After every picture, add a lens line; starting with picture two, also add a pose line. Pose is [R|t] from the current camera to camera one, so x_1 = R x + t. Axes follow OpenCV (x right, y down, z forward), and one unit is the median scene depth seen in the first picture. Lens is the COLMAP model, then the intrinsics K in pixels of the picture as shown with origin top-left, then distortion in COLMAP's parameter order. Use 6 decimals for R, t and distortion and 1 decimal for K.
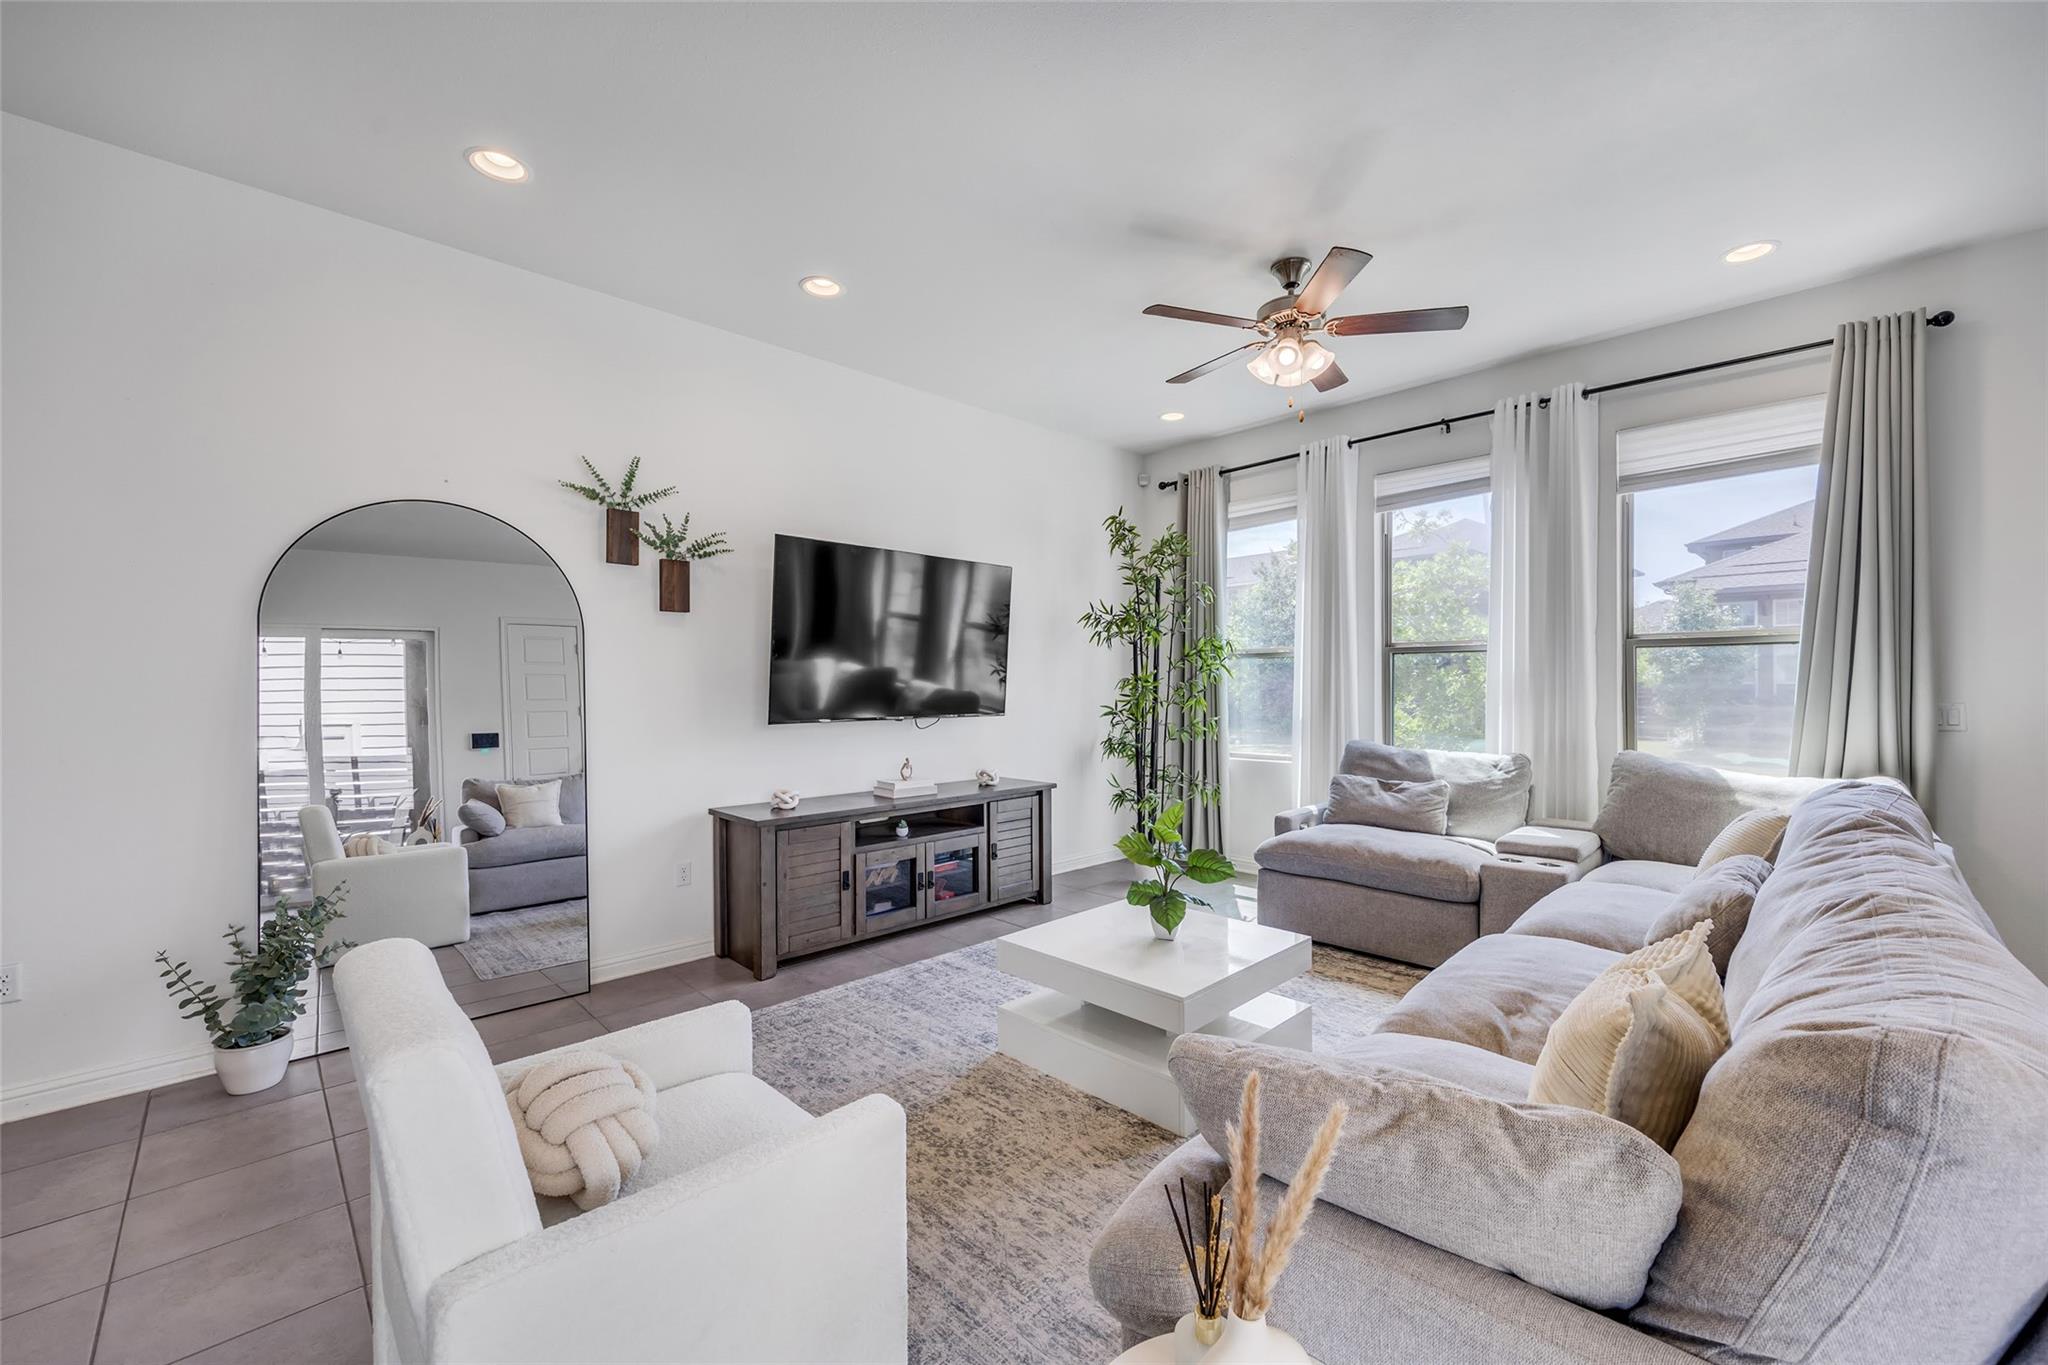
lens RADIAL K [[819.9, 0, 1024.0], [0, 819.9, 688.1], [0, 0, 1]] dist [-0.000922, 0.000916]
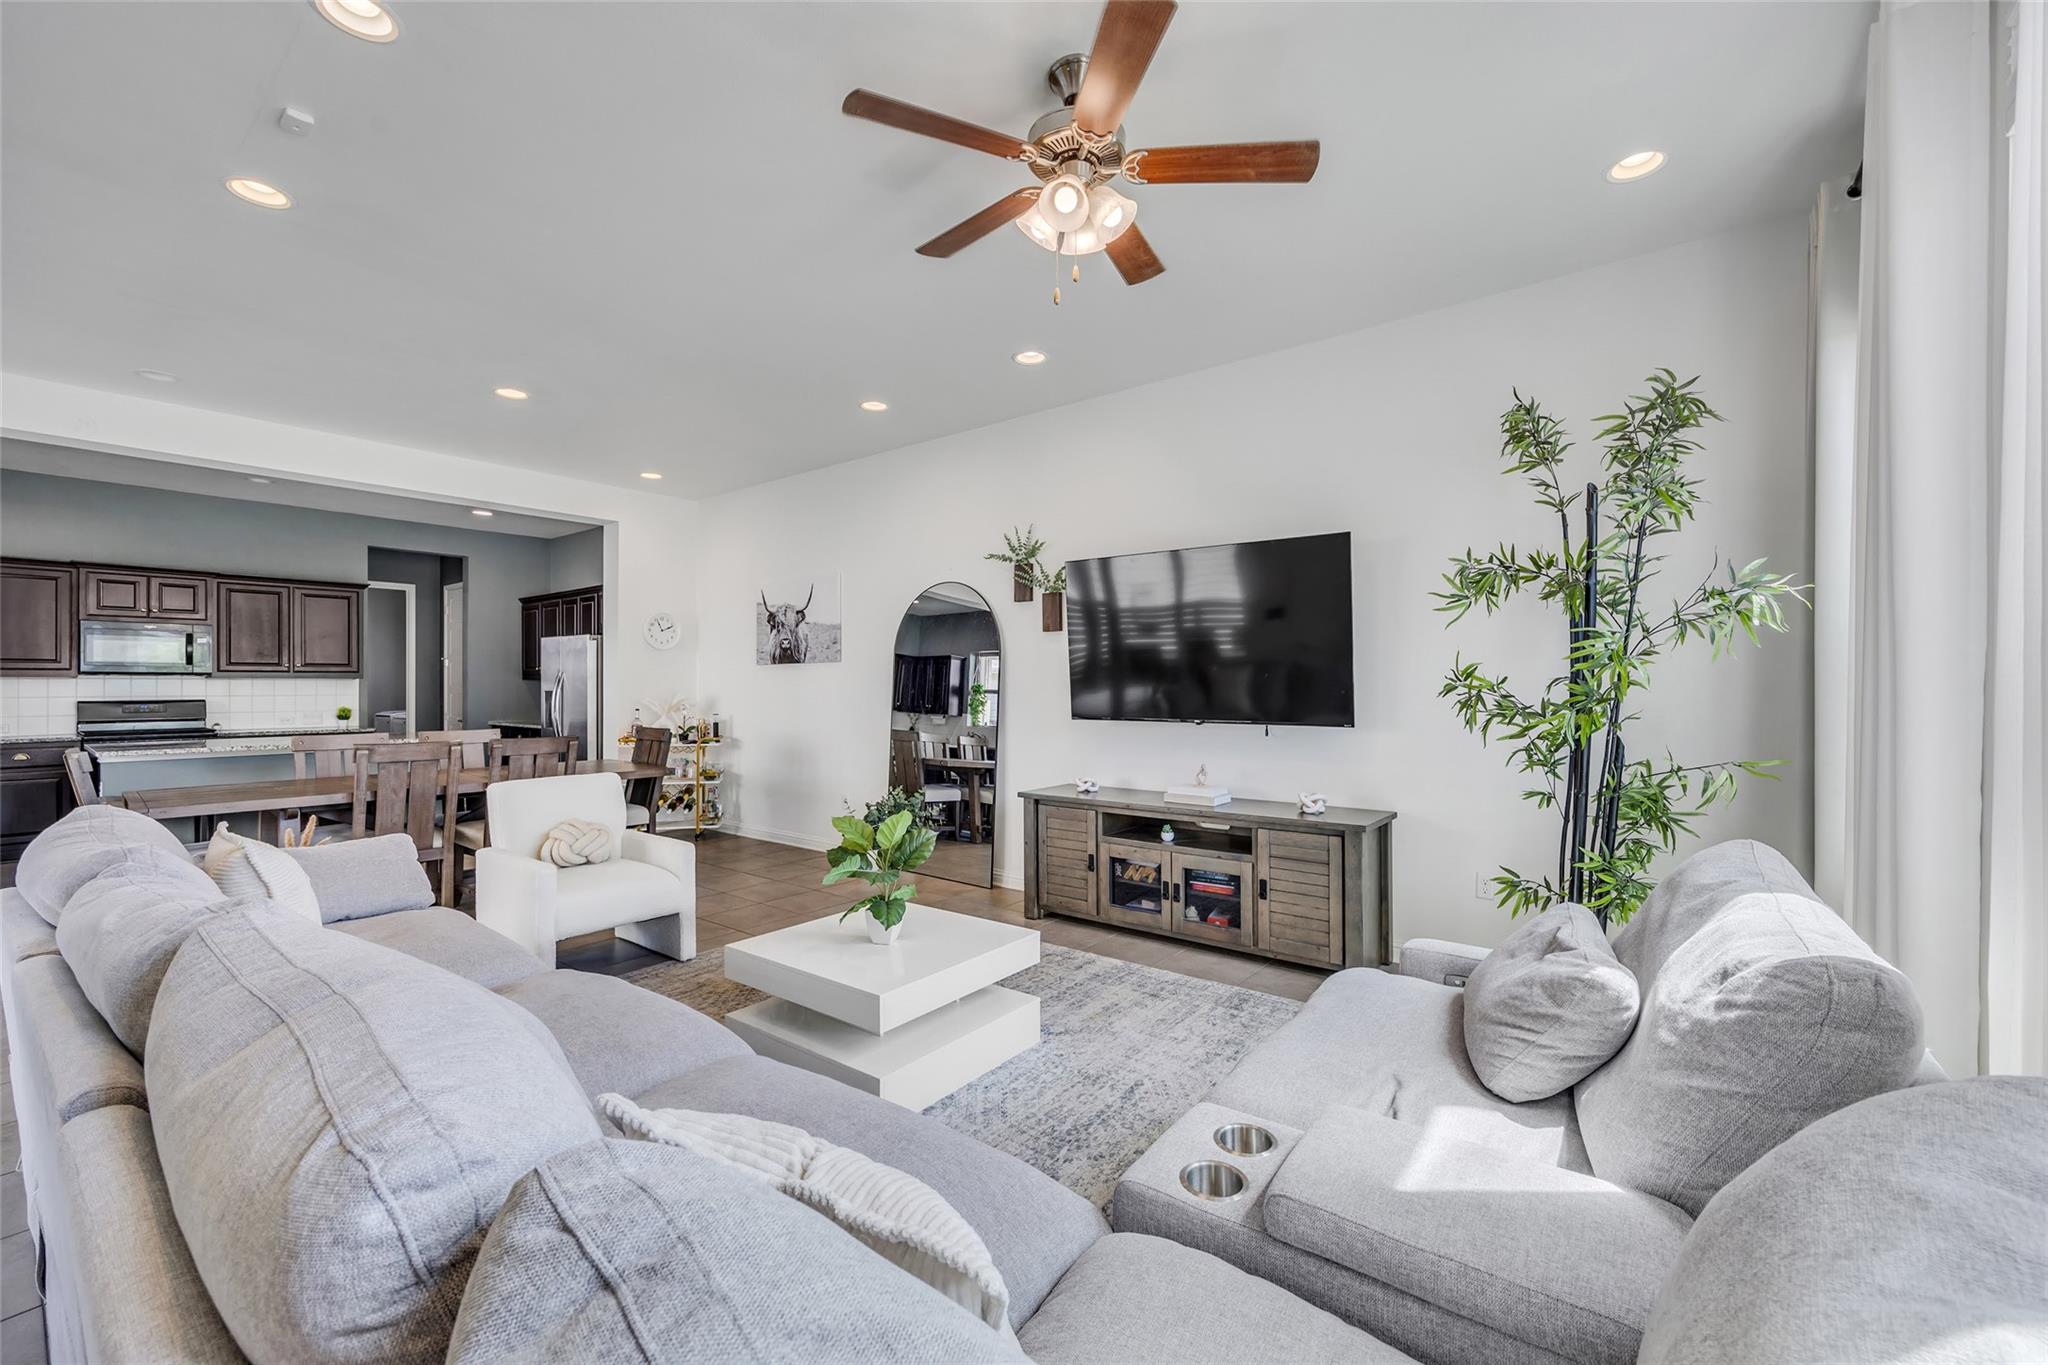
lens RADIAL K [[819.9, 0, 1026.8], [0, 819.9, 685.8], [0, 0, 1]] dist [-0.000922, 0.000916]
pose [[0.140632, 0.002397, -0.990059, 0.823867], [-0.003693, 0.999991, 0.001897, -0.006584], [0.990055, 0.003390, 0.140640, 0.715153]]
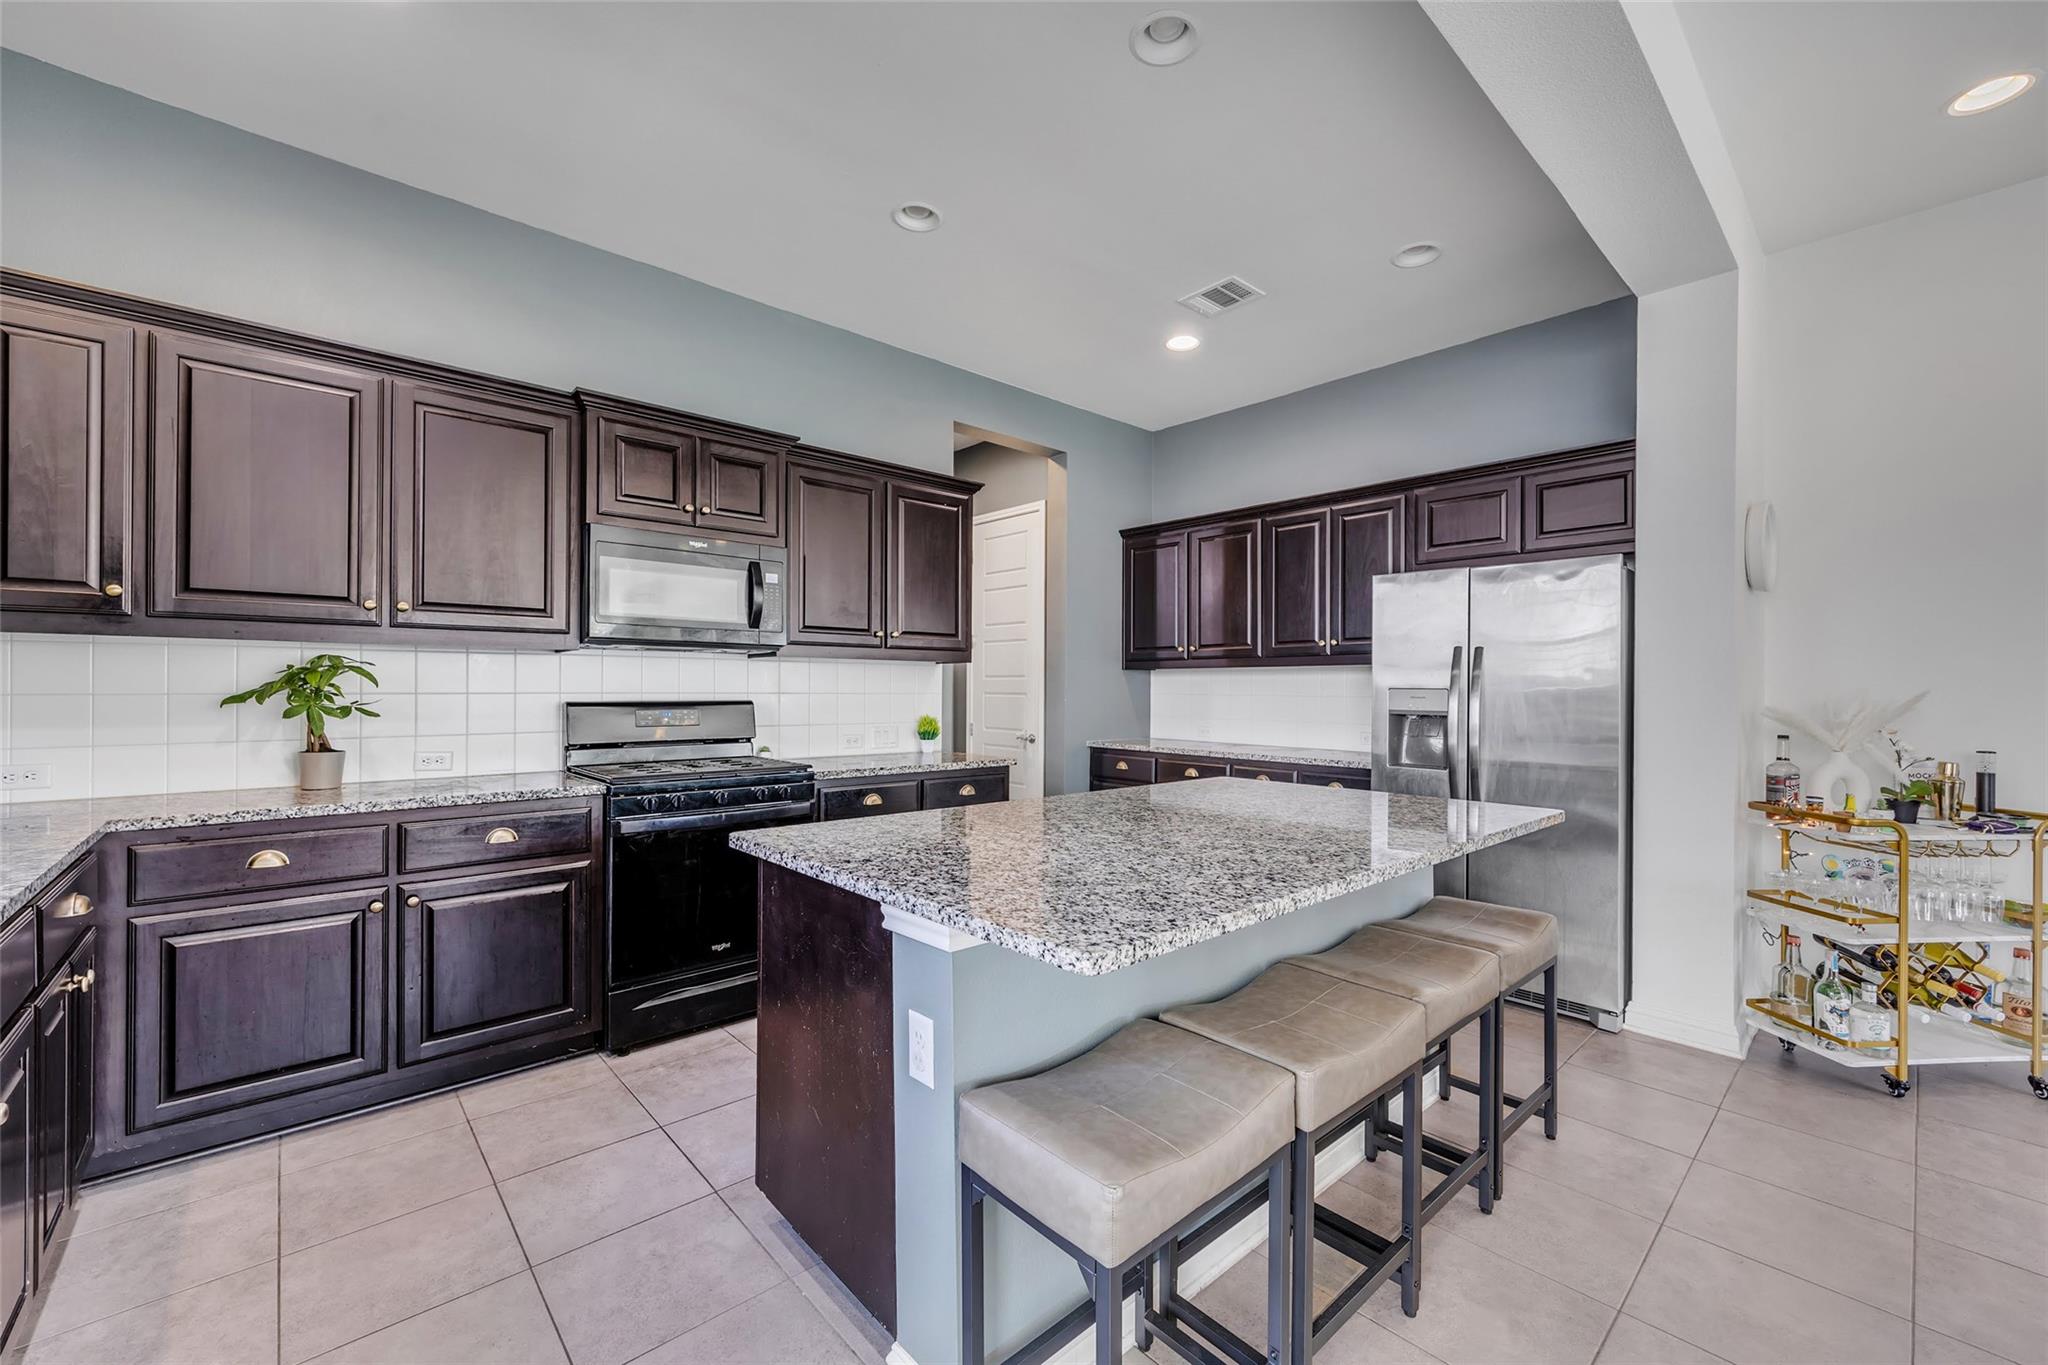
lens RADIAL K [[819.9, 0, 1028.5], [0, 819.9, 686.6], [0, 0, 1]] dist [-0.000922, 0.000916]
pose [[-0.024193, 0.000948, -0.999707, -0.292804], [-0.010959, 0.999939, 0.001214, 0.013415], [0.999647, 0.010985, -0.024181, -0.465963]]
